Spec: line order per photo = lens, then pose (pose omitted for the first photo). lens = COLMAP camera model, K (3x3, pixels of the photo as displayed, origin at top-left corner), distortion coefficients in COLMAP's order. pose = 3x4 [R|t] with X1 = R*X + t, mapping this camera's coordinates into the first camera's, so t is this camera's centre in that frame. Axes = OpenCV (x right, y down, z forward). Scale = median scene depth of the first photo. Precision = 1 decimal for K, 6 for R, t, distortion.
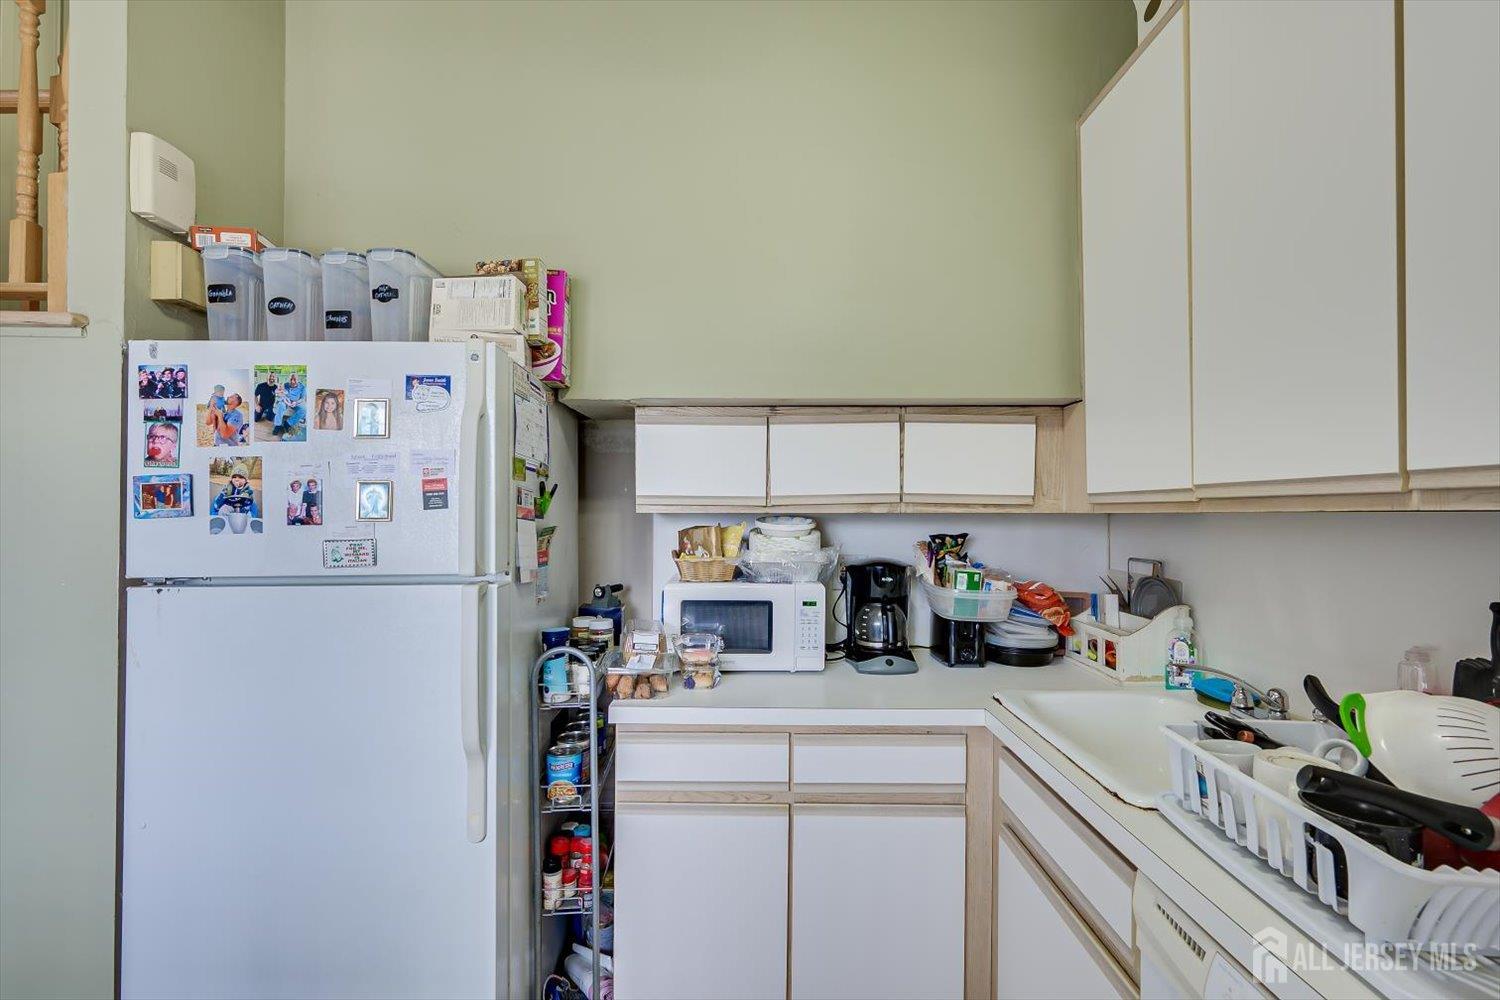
lens RADIAL K [[649.4, 0, 758.4], [0, 649.4, 508.1], [0, 0, 1]] dist [-0.000715, 0.000233]
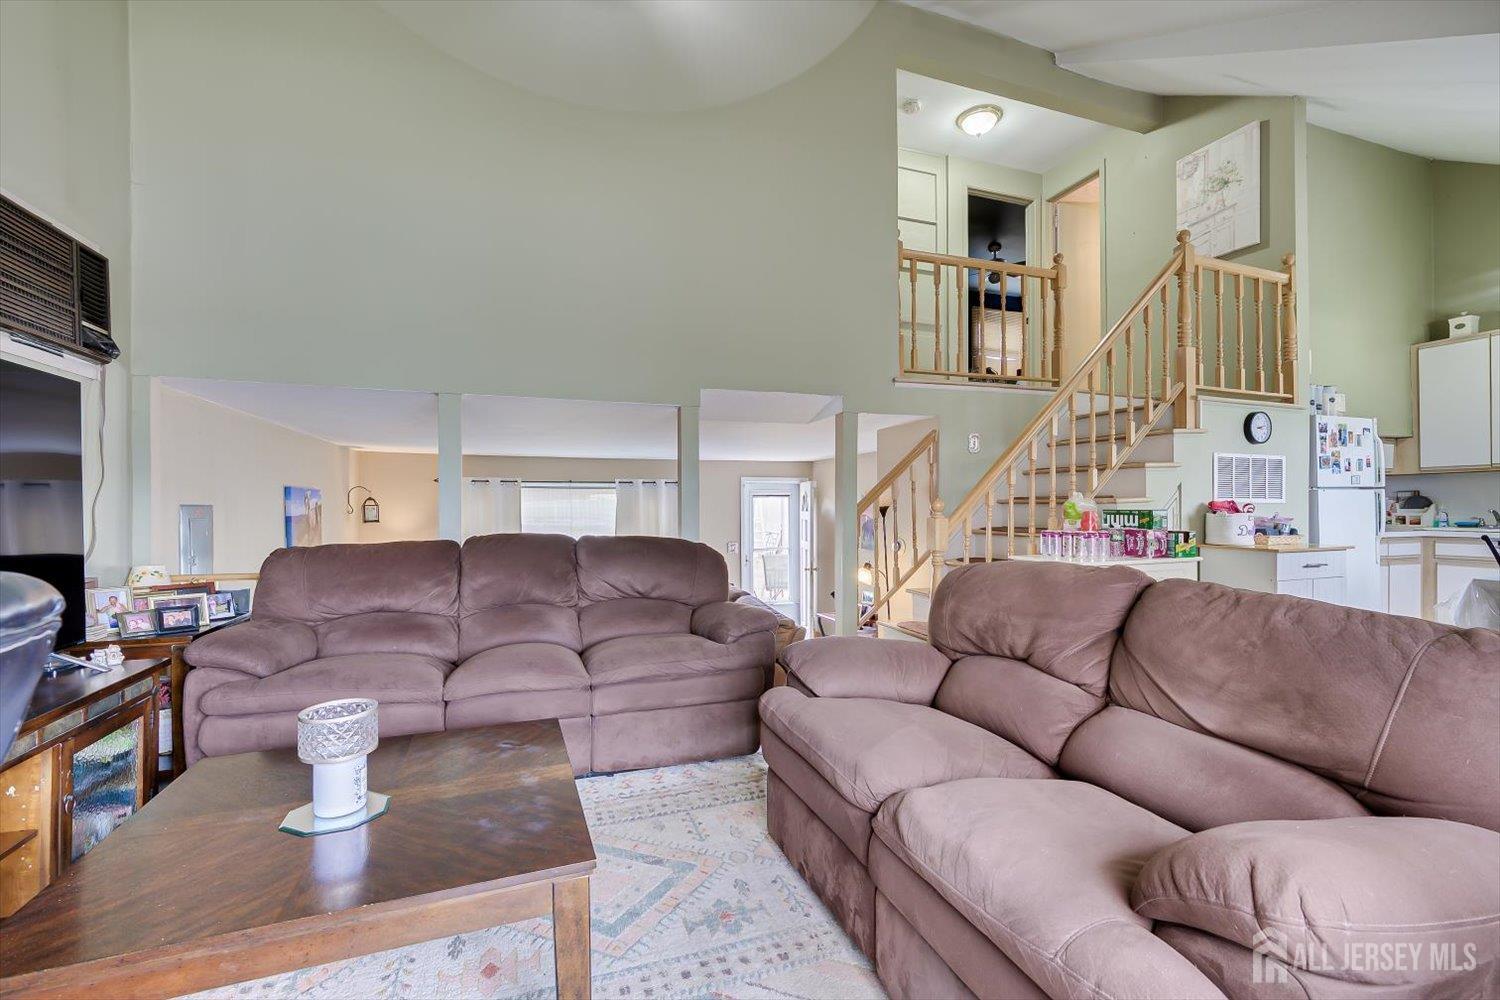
lens RADIAL K [[649.4, 0, 758.4], [0, 649.4, 508.1], [0, 0, 1]] dist [-0.000715, 0.000233]
pose [[0.937285, -0.009576, 0.348433, -4.753070], [0.007249, 0.999942, 0.007981, 0.167261], [-0.348490, -0.004954, 0.937300, -1.096340]]
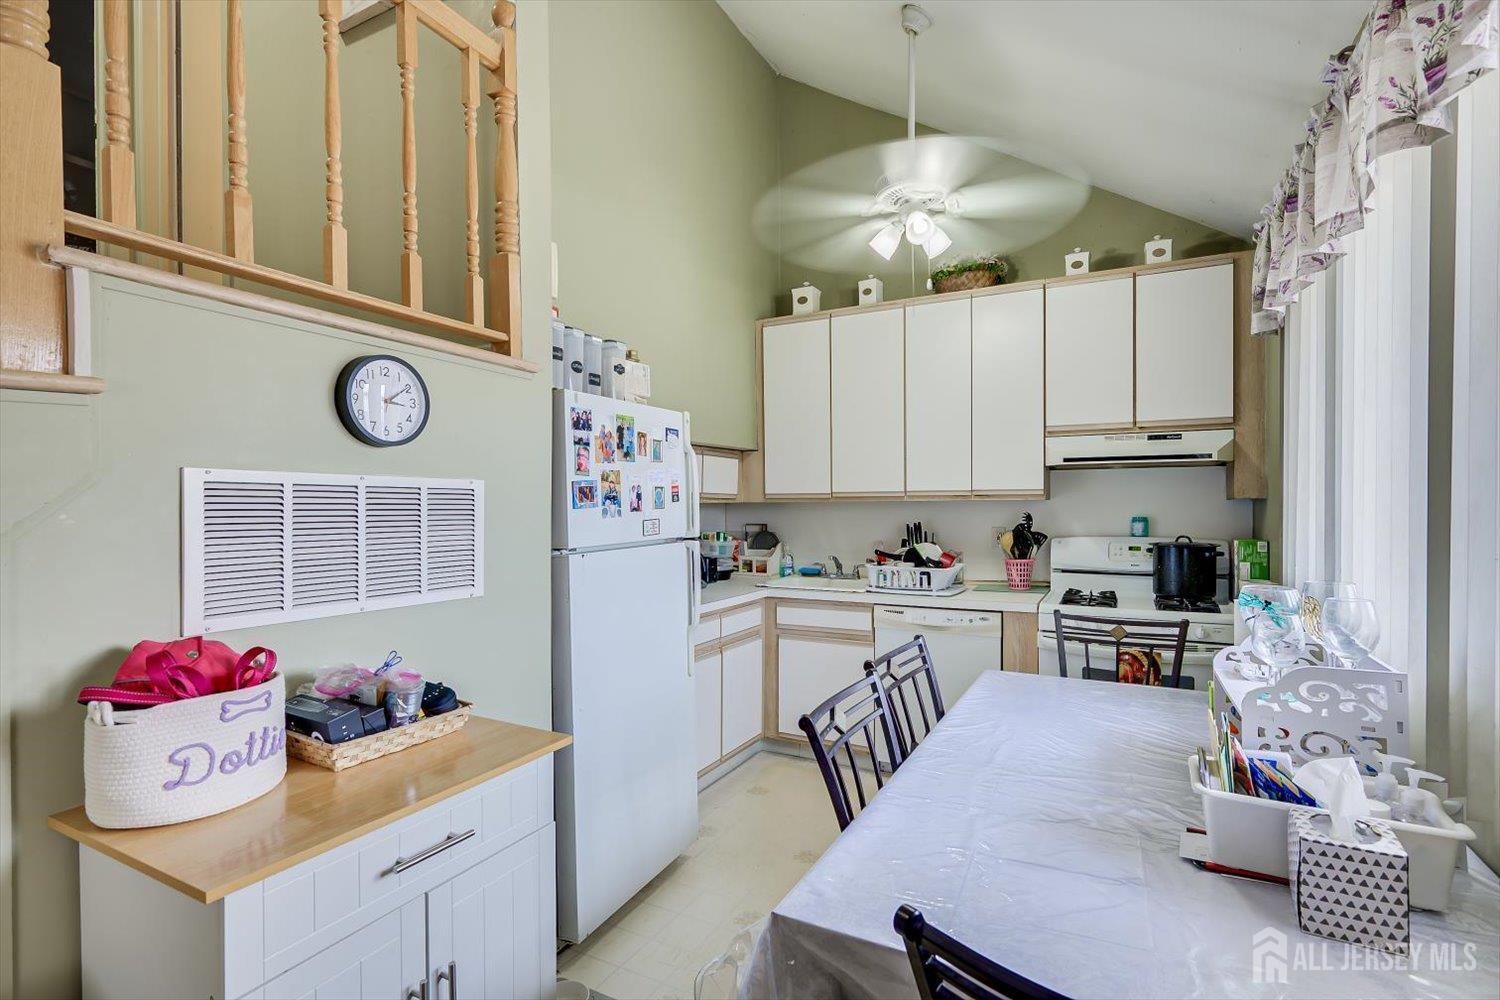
lens RADIAL K [[706.8, 0, 758.1], [0, 706.8, 507.7], [0, 0, 1]] dist [0.001134, 0.000002]
pose [[0.464563, -0.012156, 0.885456, -2.189364], [0.000981, 0.999912, 0.013213, -0.008186], [-0.885539, -0.005270, 0.464534, -0.140787]]
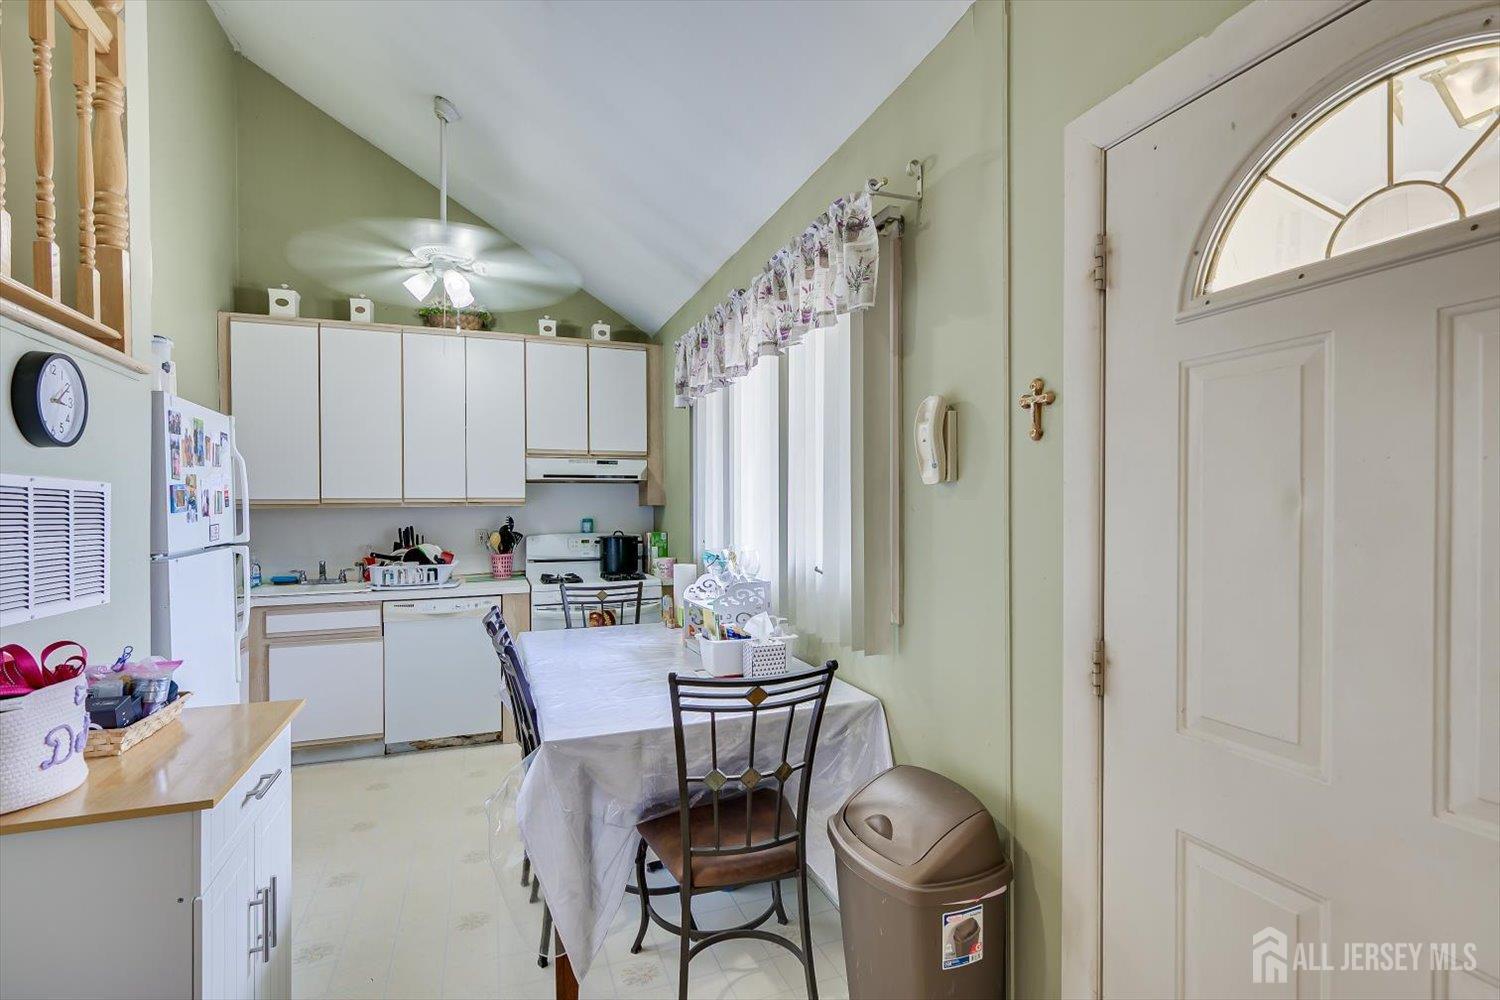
lens RADIAL K [[706.8, 0, 758.1], [0, 706.8, 507.7], [0, 0, 1]] dist [0.001134, 0.000002]
pose [[-0.361309, -0.001545, 0.932445, -2.925296], [-0.000310, 0.999999, 0.001537, 0.000305], [-0.932446, 0.000266, -0.361309, 0.328877]]
